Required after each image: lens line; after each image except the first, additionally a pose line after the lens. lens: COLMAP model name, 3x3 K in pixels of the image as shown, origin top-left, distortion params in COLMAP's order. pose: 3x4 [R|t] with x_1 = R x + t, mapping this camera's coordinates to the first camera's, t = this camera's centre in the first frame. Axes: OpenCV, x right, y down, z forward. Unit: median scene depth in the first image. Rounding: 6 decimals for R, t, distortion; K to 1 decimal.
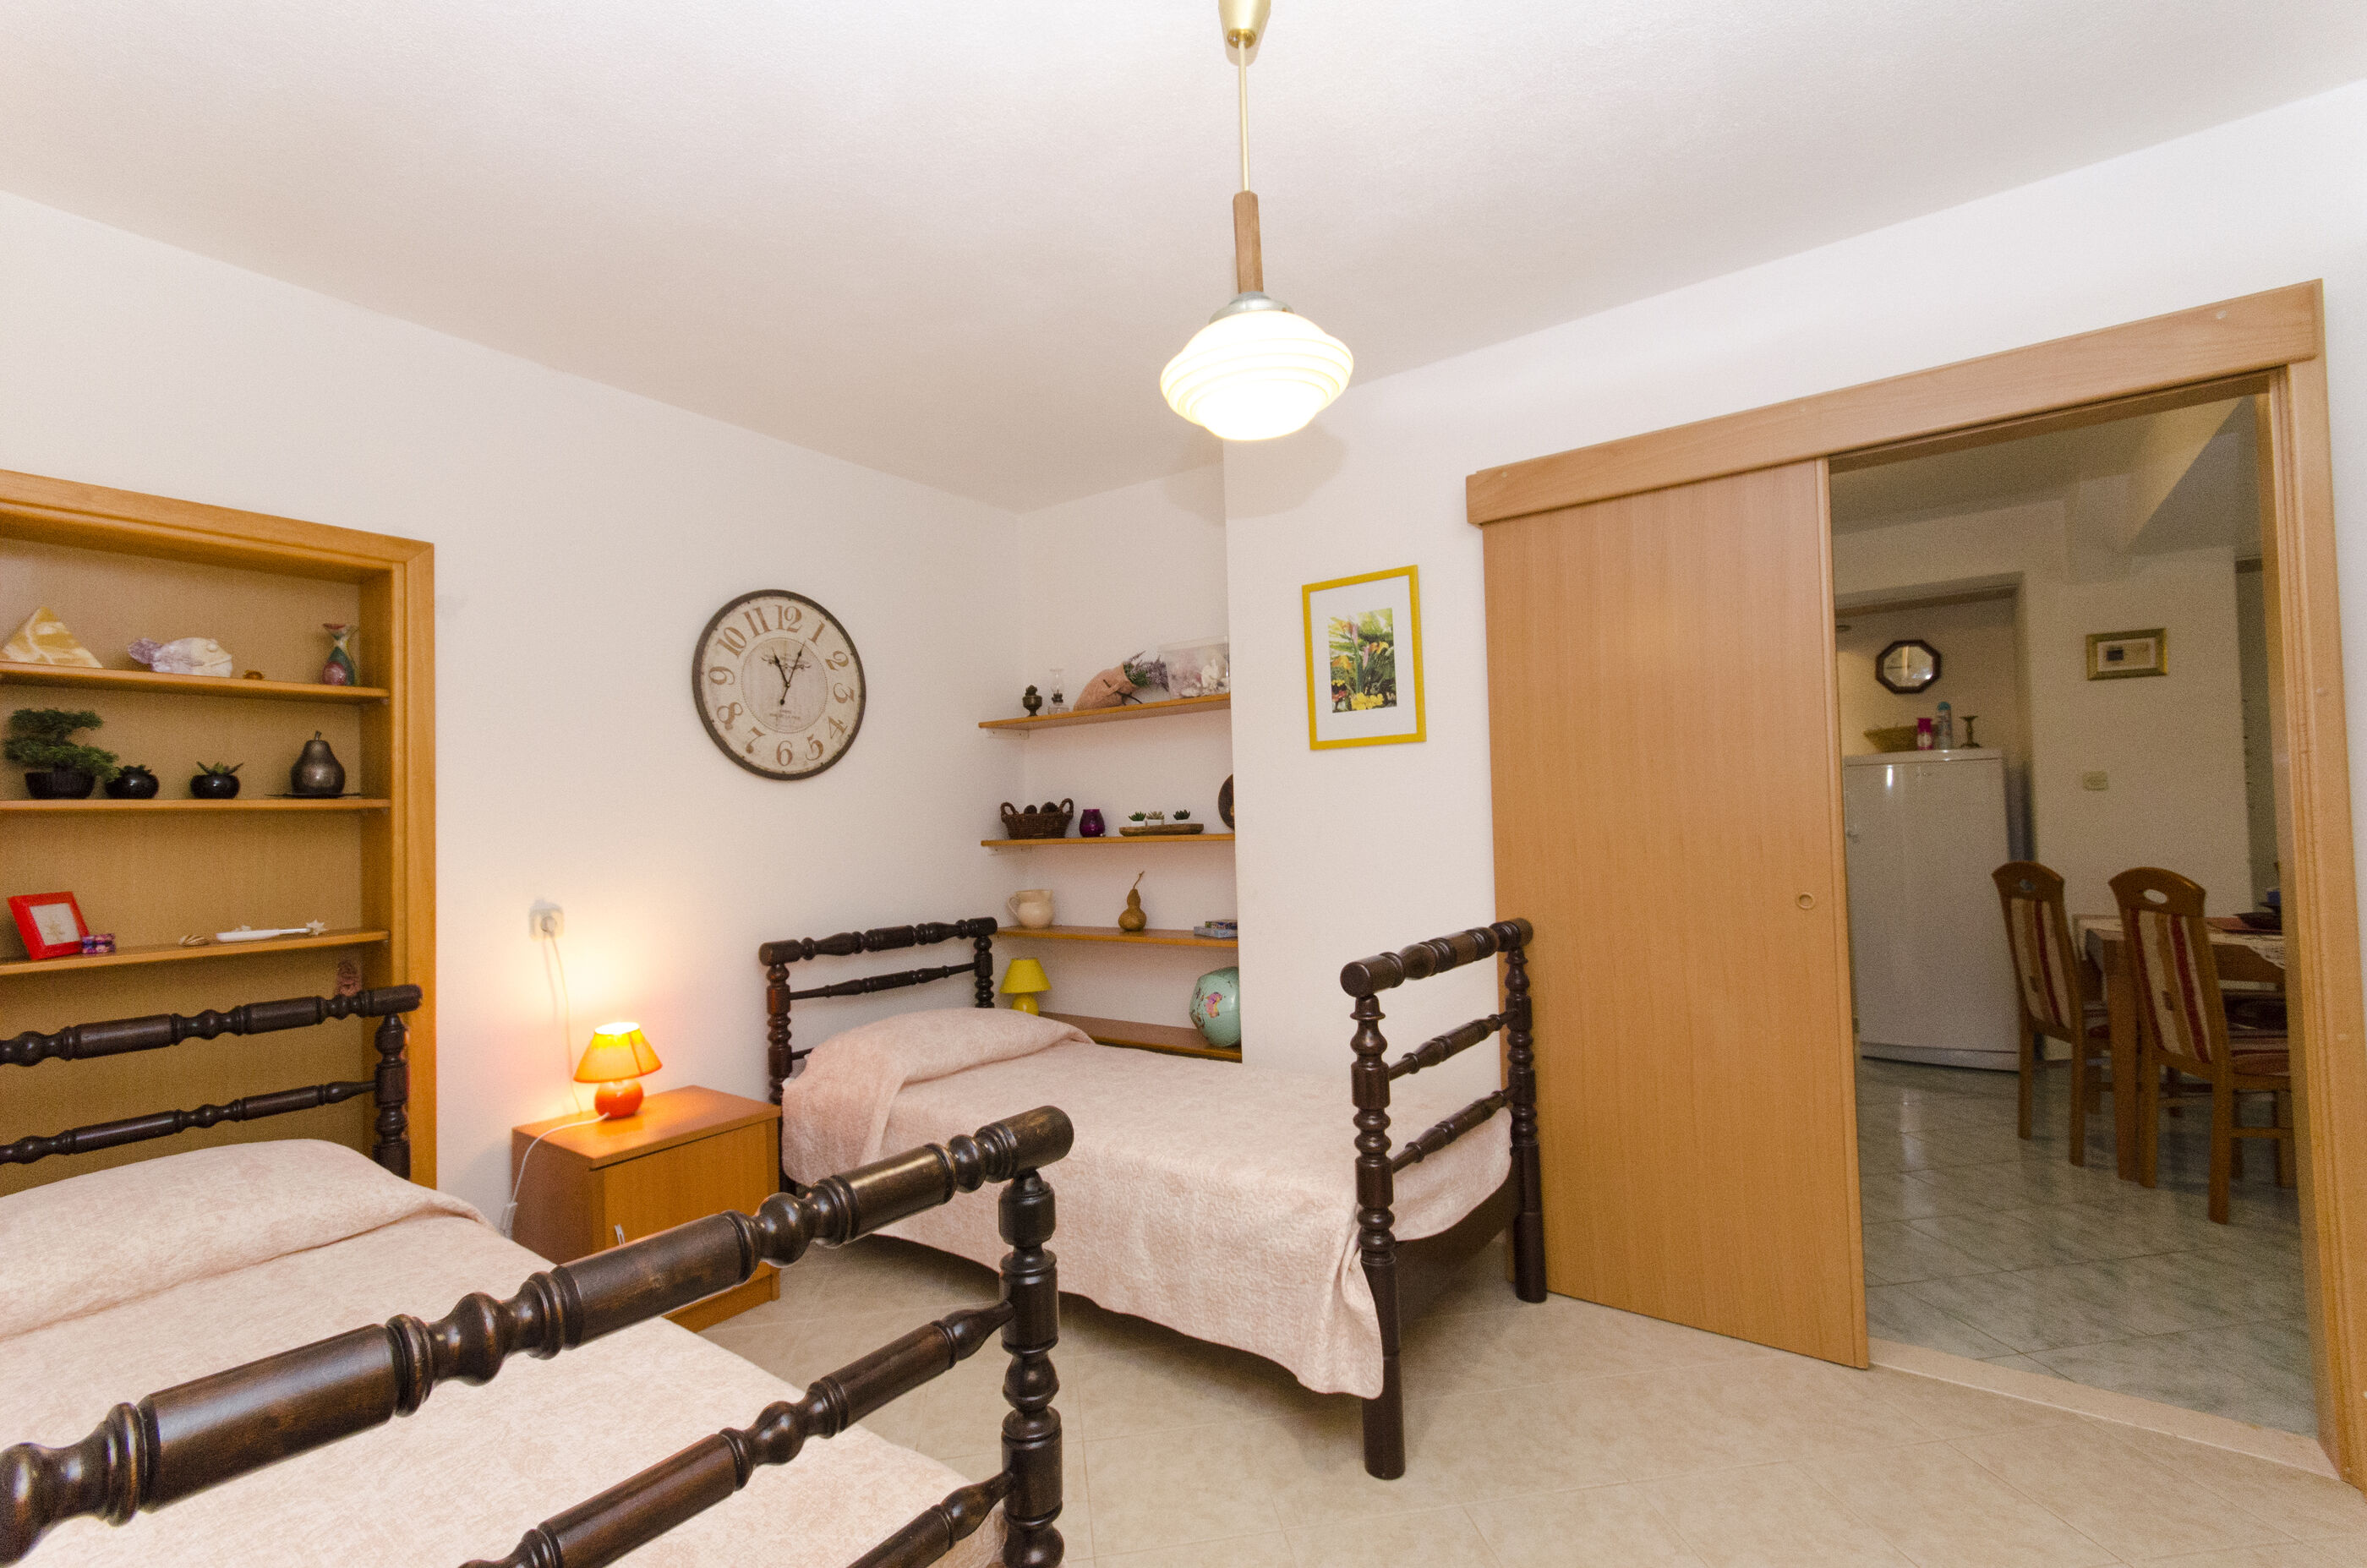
lens RADIAL K [[1032.5, 0, 1183.5], [0, 1032.5, 784.0], [0, 0, 1]] dist [0.011743, 0.000229]
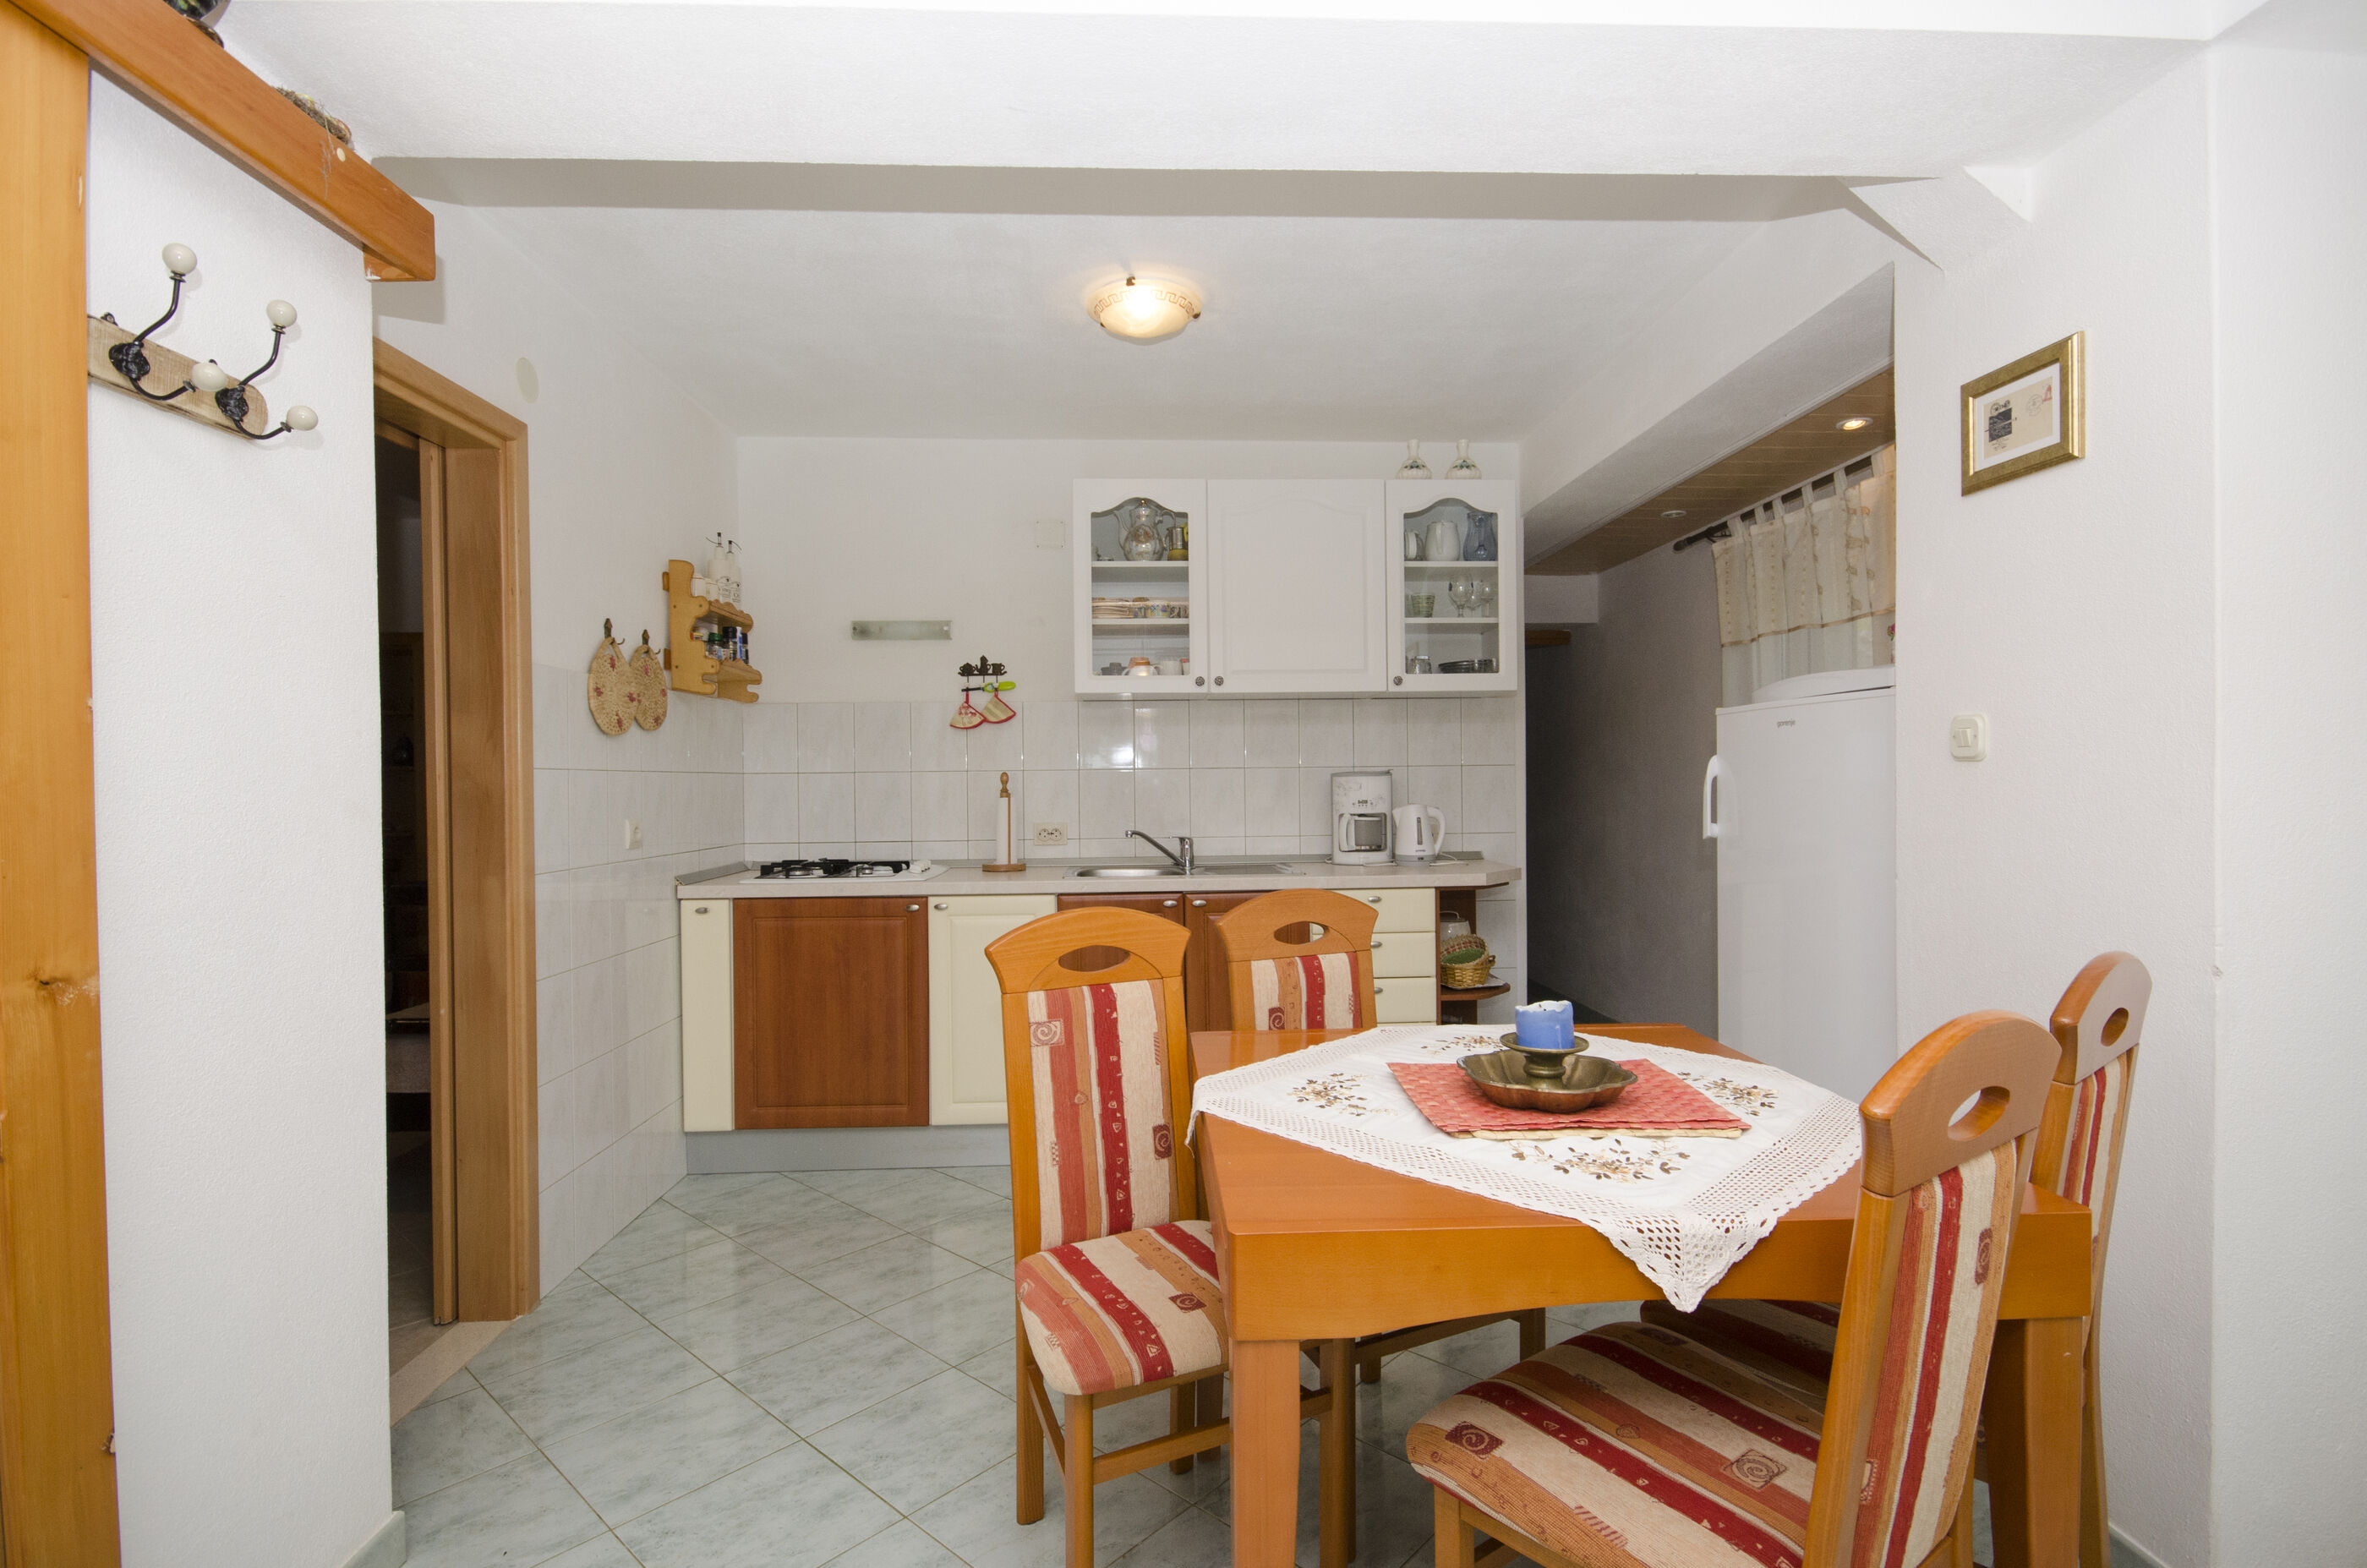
lens RADIAL K [[1123.1, 0, 1183.5], [0, 1123.1, 784.0], [0, 0, 1]] dist [-0.002930, 0.001285]
pose [[0.616311, 0.022157, -0.787191, 1.038507], [0.017519, 0.998971, 0.041834, -0.009059], [0.787308, -0.039574, 0.615288, 0.478038]]
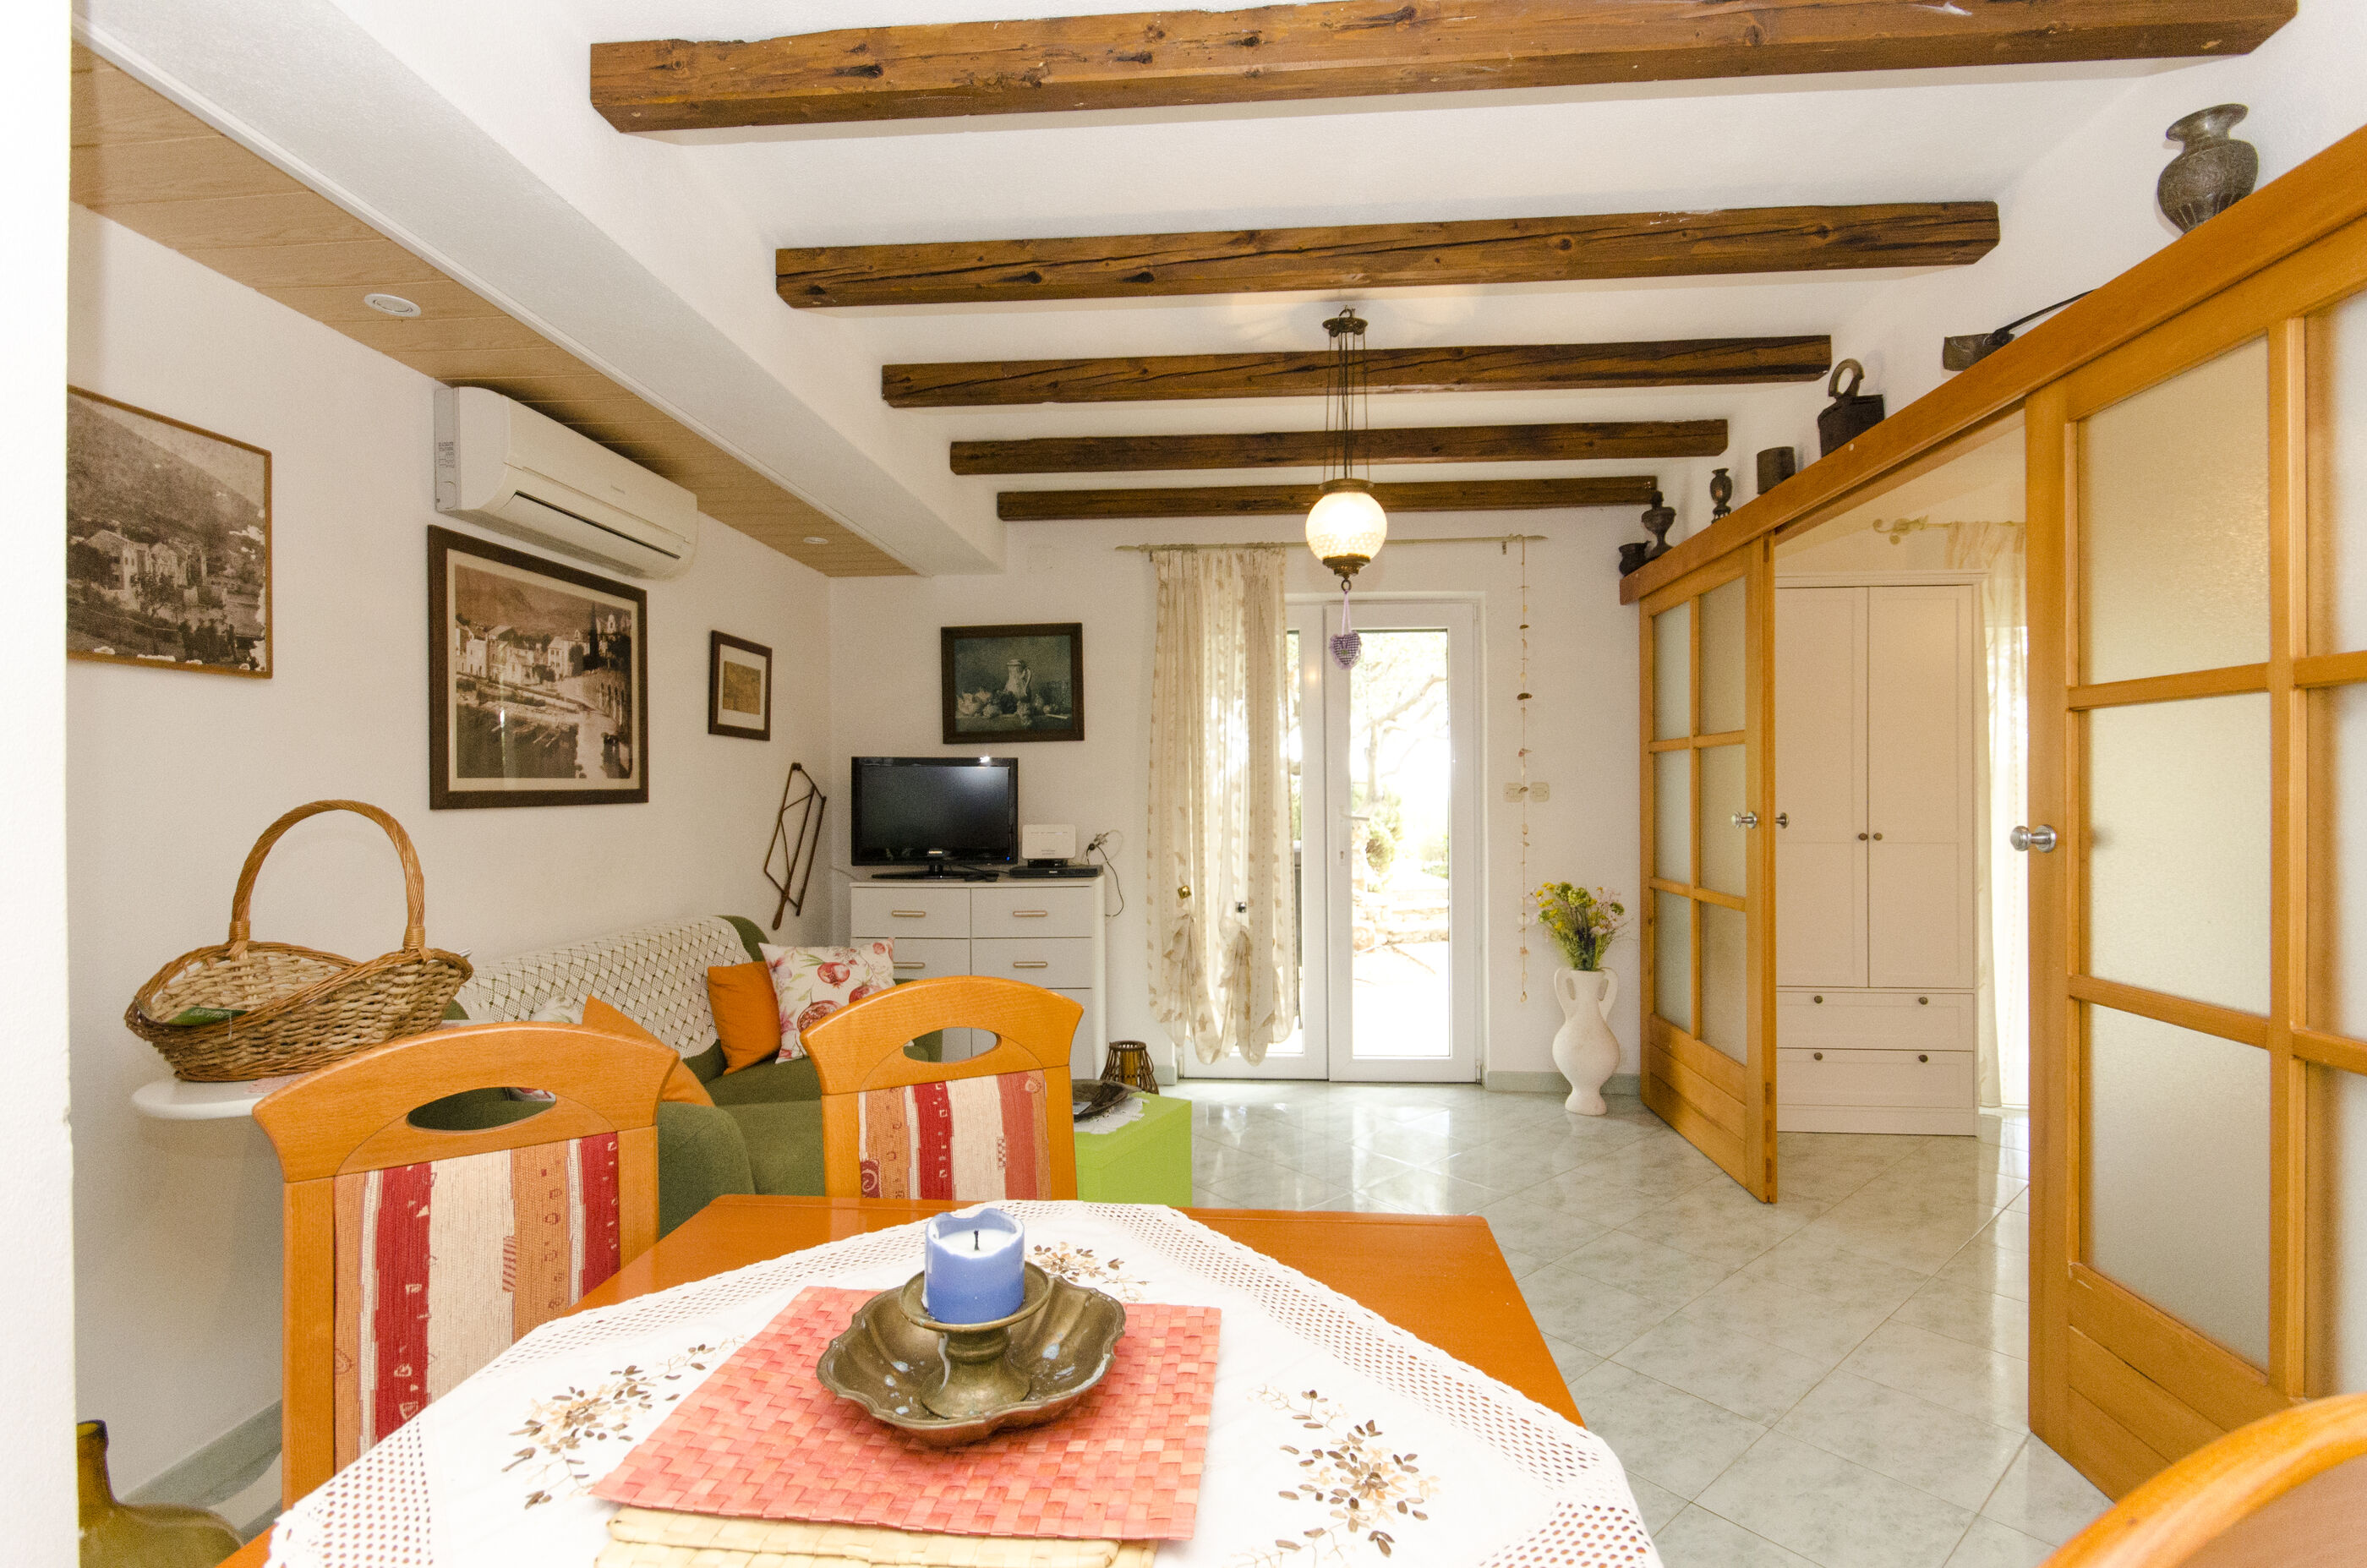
lens RADIAL K [[1085.7, 0, 1183.5], [0, 1085.7, 784.0], [0, 0, 1]] dist [-0.001625, -0.000954]
pose [[-0.517921, 0.031886, 0.854834, 0.636611], [-0.010167, 0.999005, -0.043423, 0.006190], [-0.855368, -0.031181, -0.517081, 0.859691]]
